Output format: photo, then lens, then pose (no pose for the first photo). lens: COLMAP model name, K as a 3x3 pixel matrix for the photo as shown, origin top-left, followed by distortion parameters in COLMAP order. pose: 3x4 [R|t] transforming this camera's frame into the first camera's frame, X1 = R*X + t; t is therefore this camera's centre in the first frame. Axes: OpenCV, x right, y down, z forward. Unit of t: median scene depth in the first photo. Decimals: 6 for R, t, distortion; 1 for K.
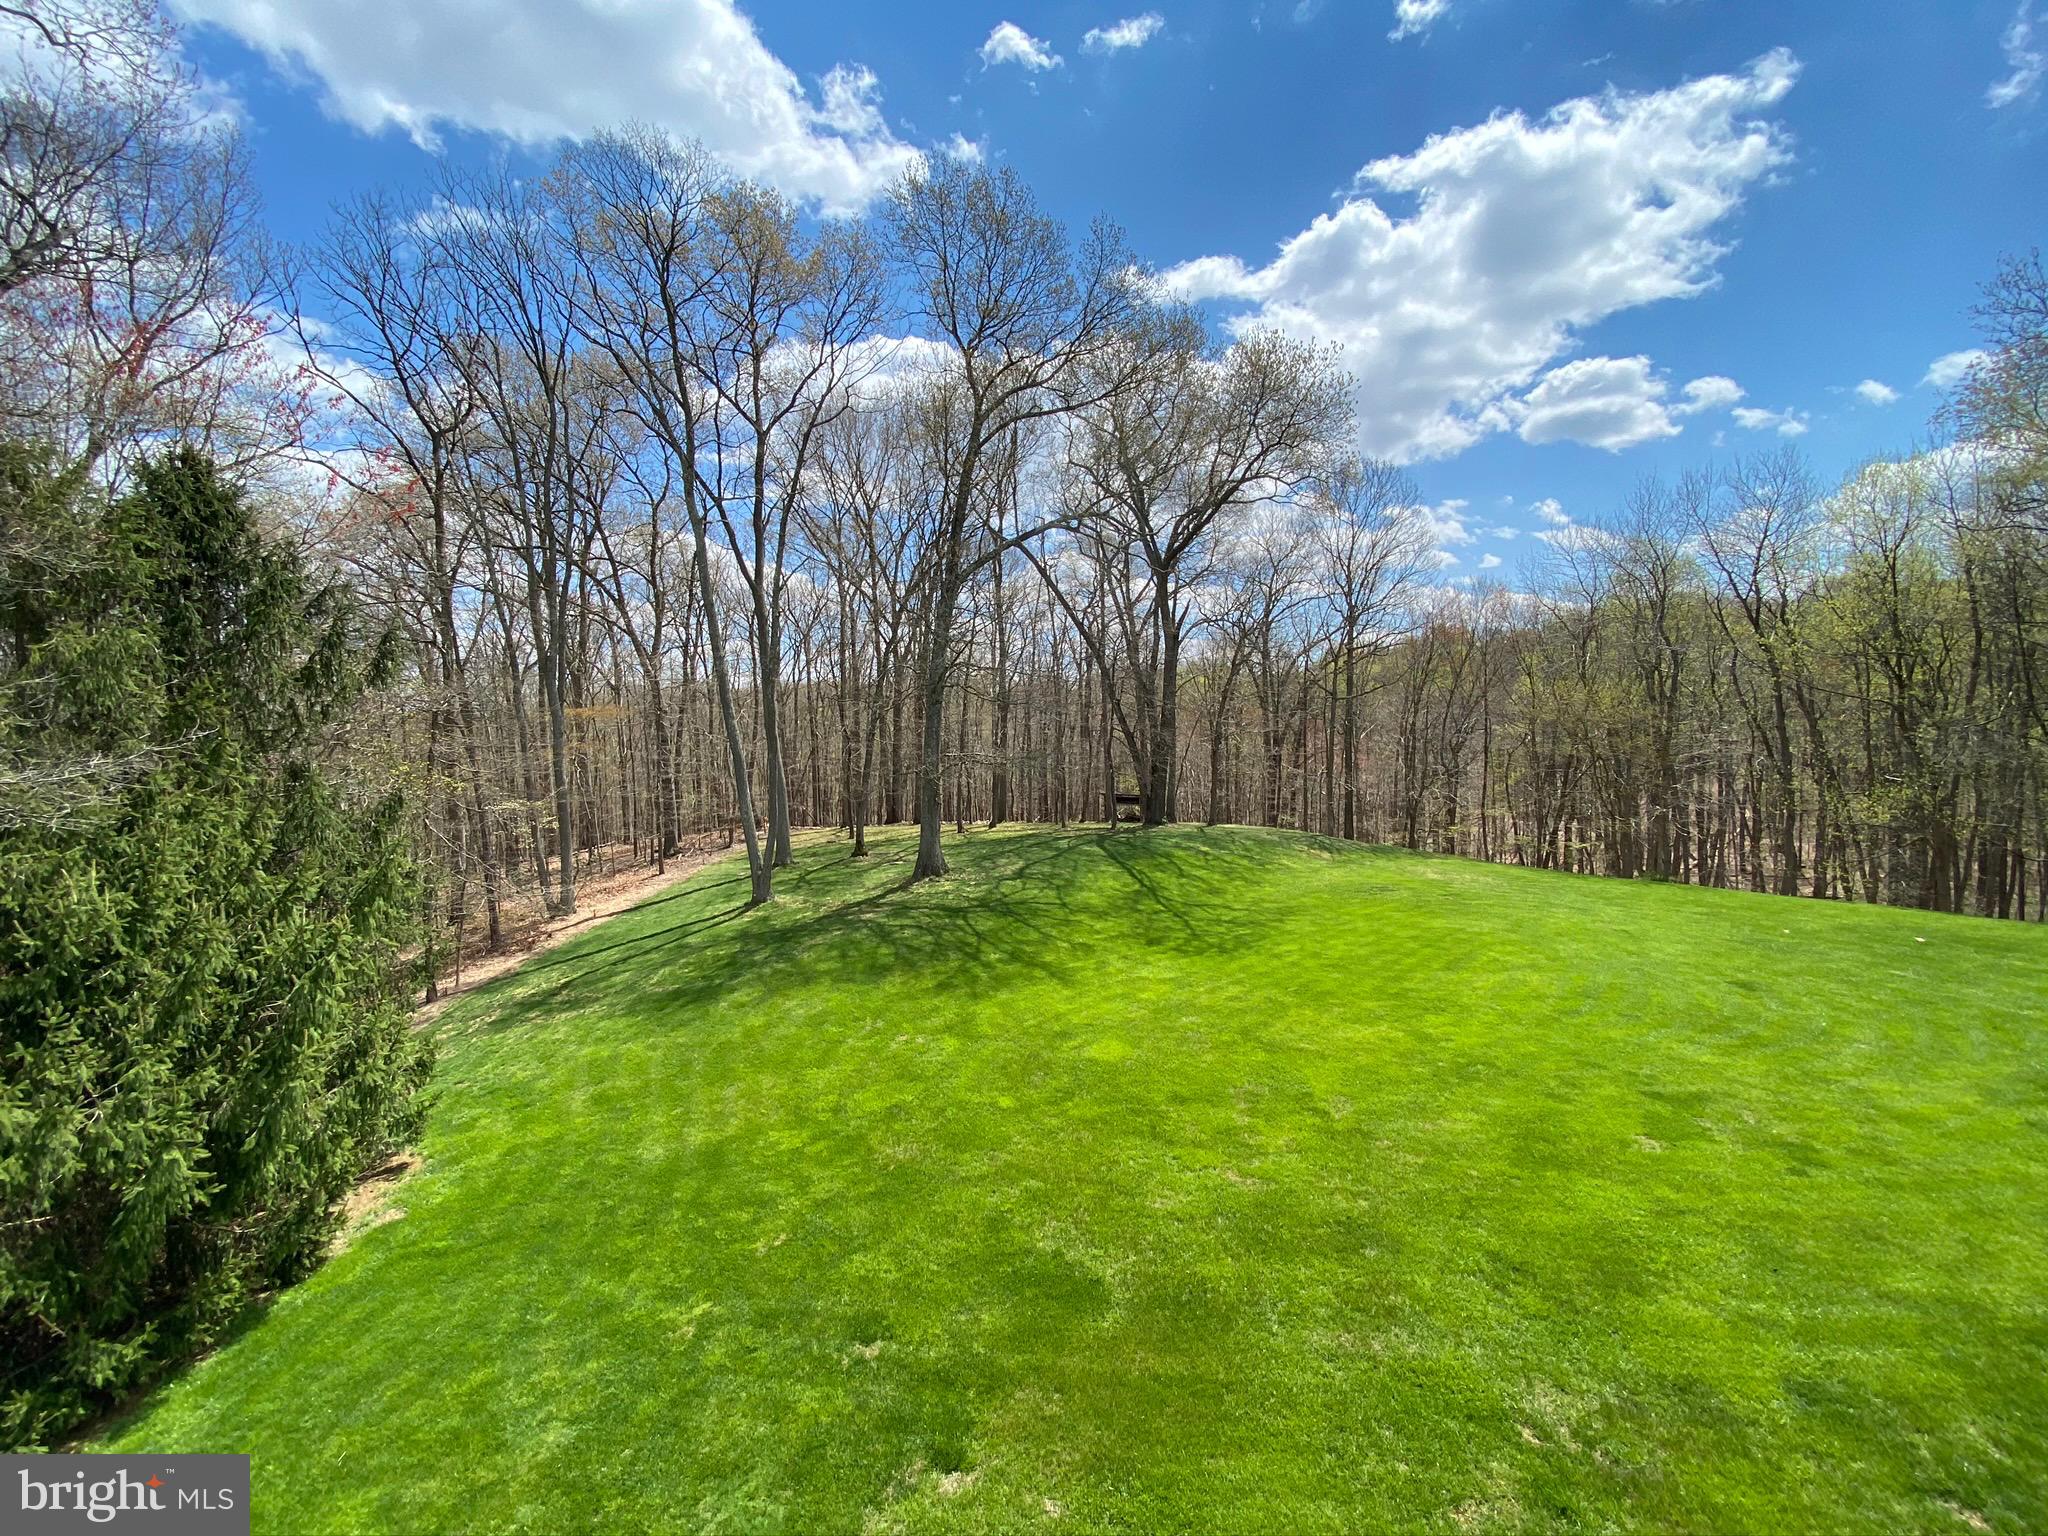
lens RADIAL K [[814.8, 0, 1025.9], [0, 814.8, 765.8], [0, 0, 1]] dist [0.049965, -0.041939]
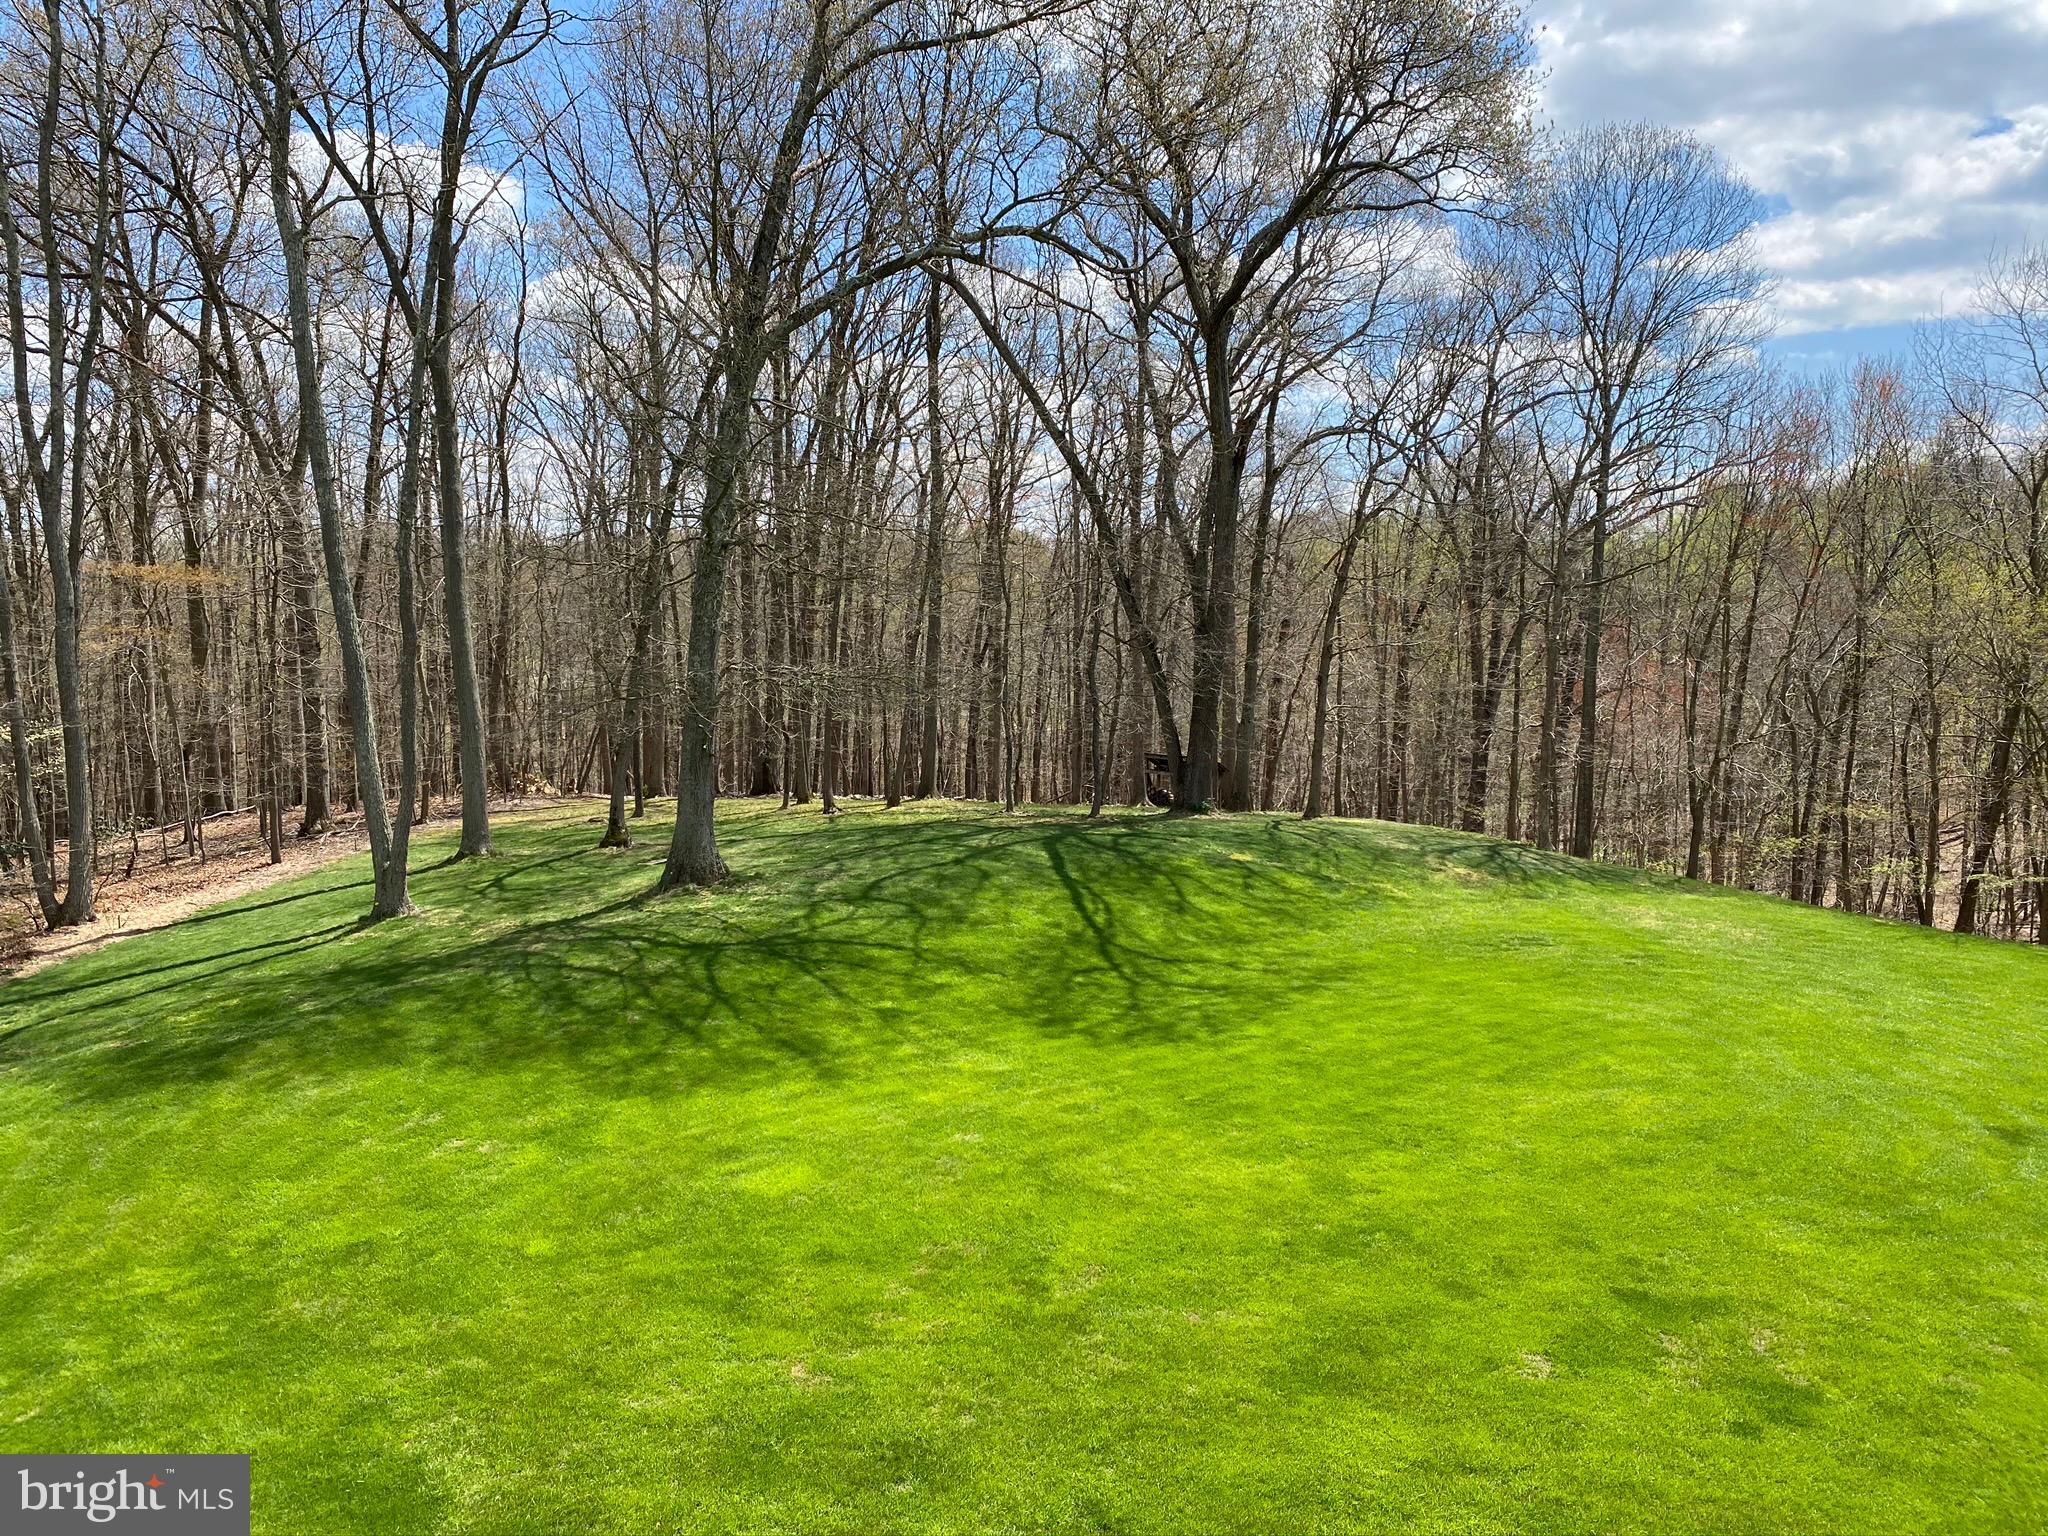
lens RADIAL K [[1554.0, 0, 1024.0], [0, 1554.0, 768.0], [0, 0, 1]] dist [0.002435, -0.002298]
pose [[0.996577, 0.034875, -0.074947, 0.187343], [-0.031731, 0.998582, 0.042740, 0.003242], [0.076332, -0.040215, 0.996271, -0.034667]]
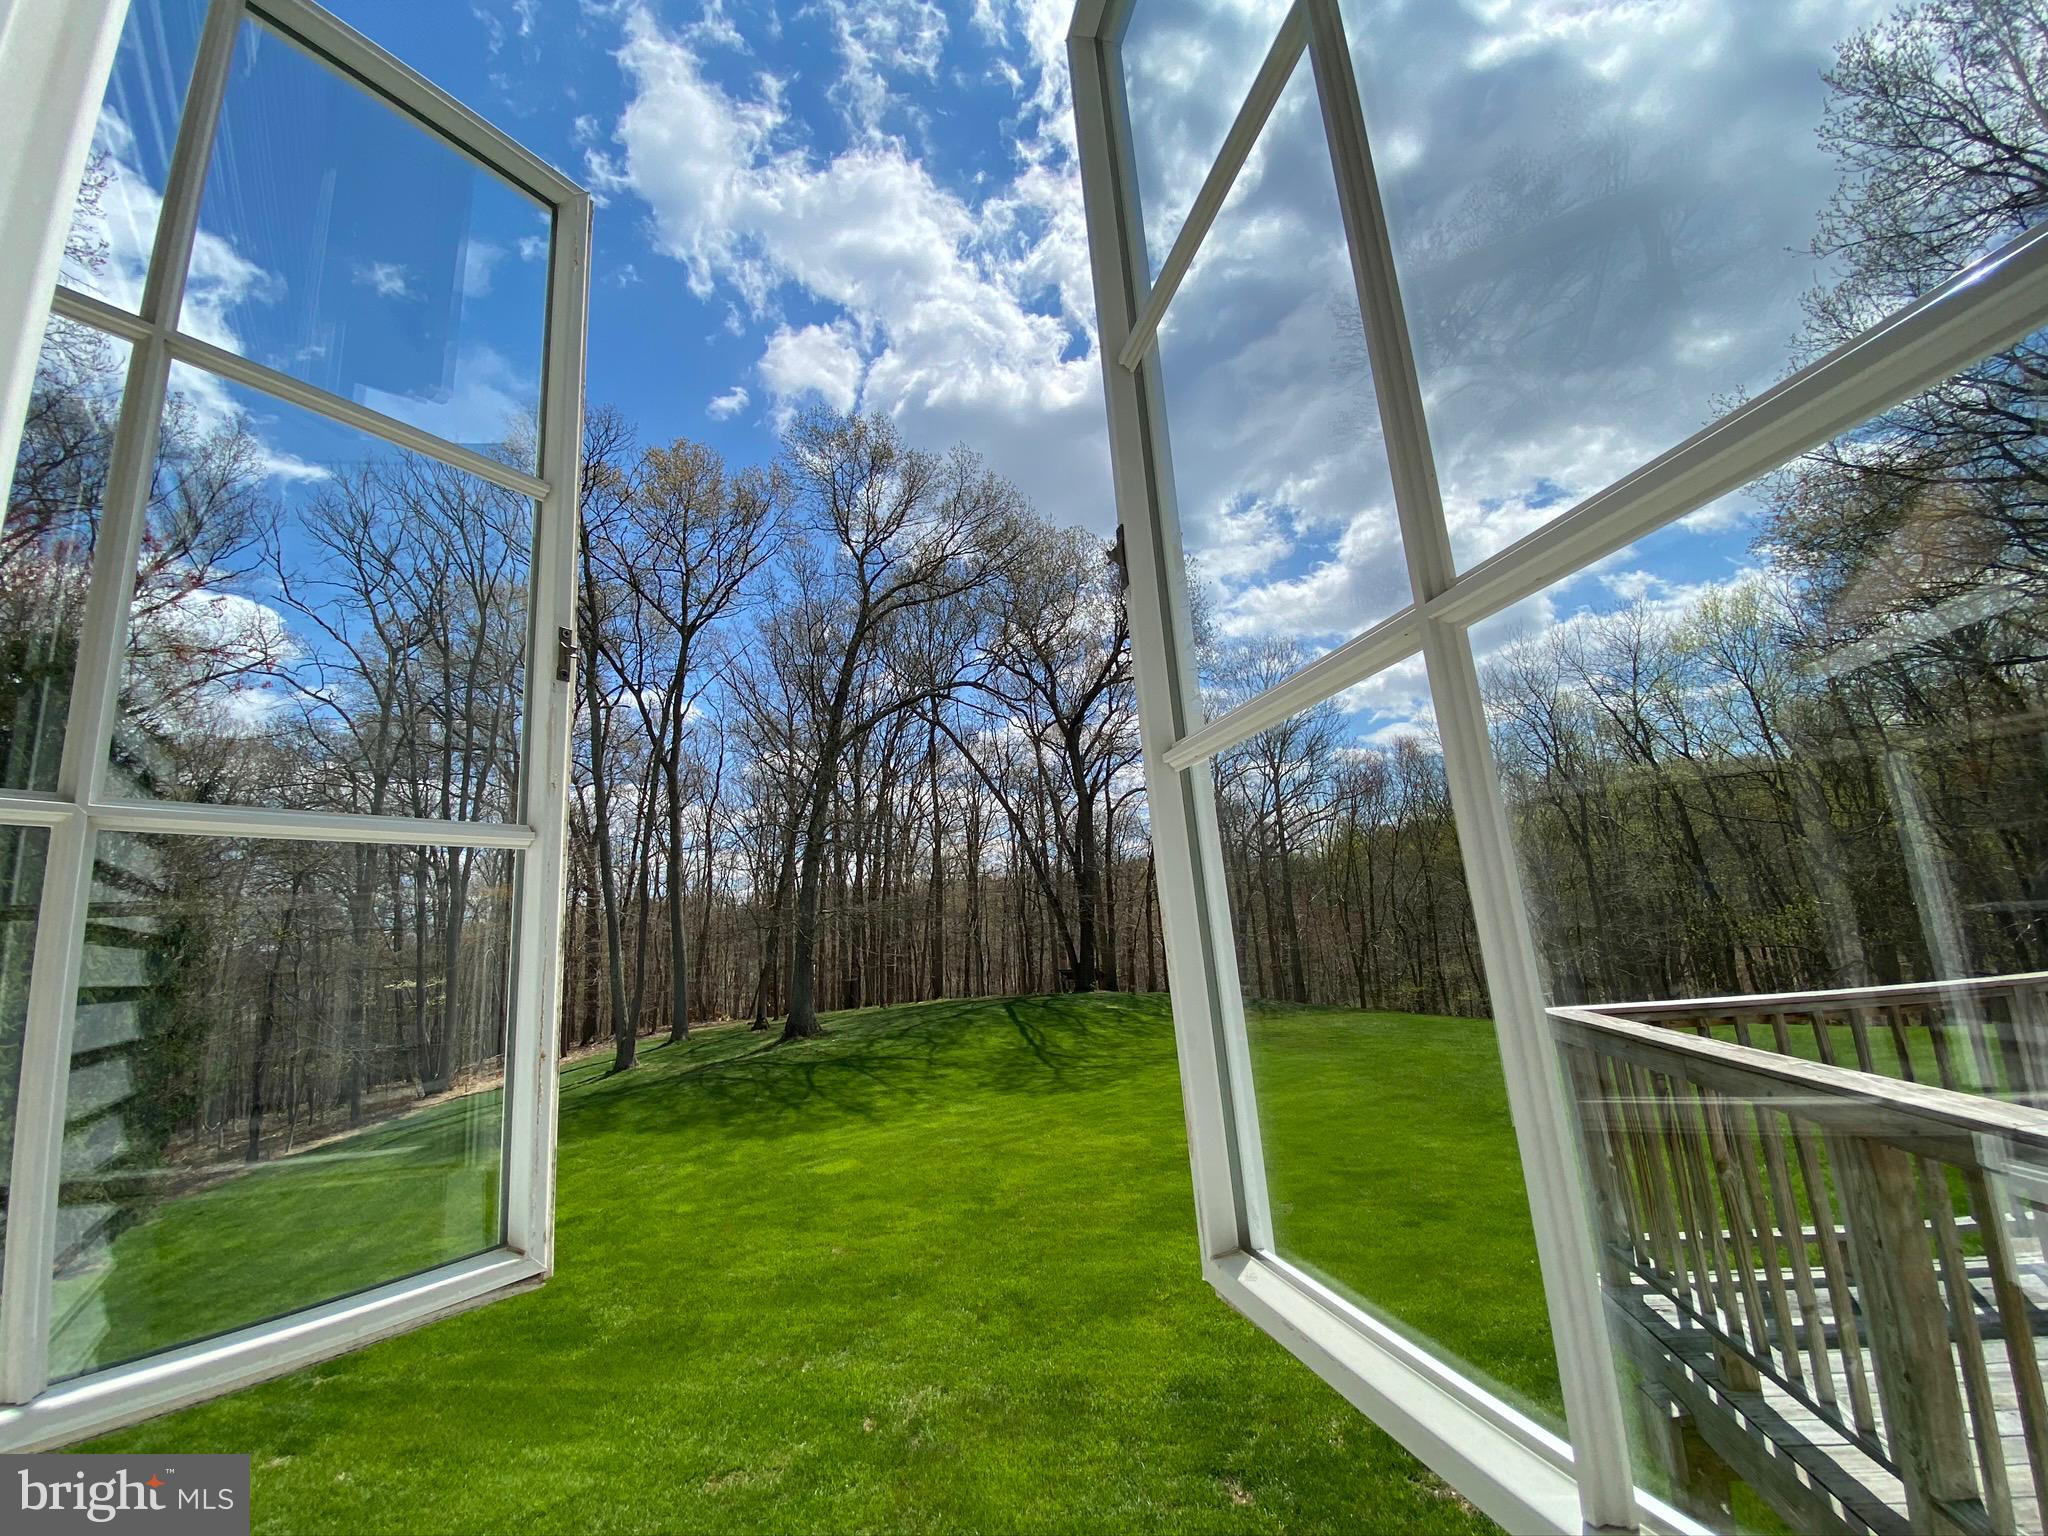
lens RADIAL K [[814.8, 0, 1025.9], [0, 814.8, 765.8], [0, 0, 1]] dist [0.049965, -0.041939]
pose [[0.997748, -0.056283, -0.036484, 0.209379], [0.045561, 0.967899, -0.247176, 0.077039], [0.049225, 0.244957, 0.968284, -0.023770]]
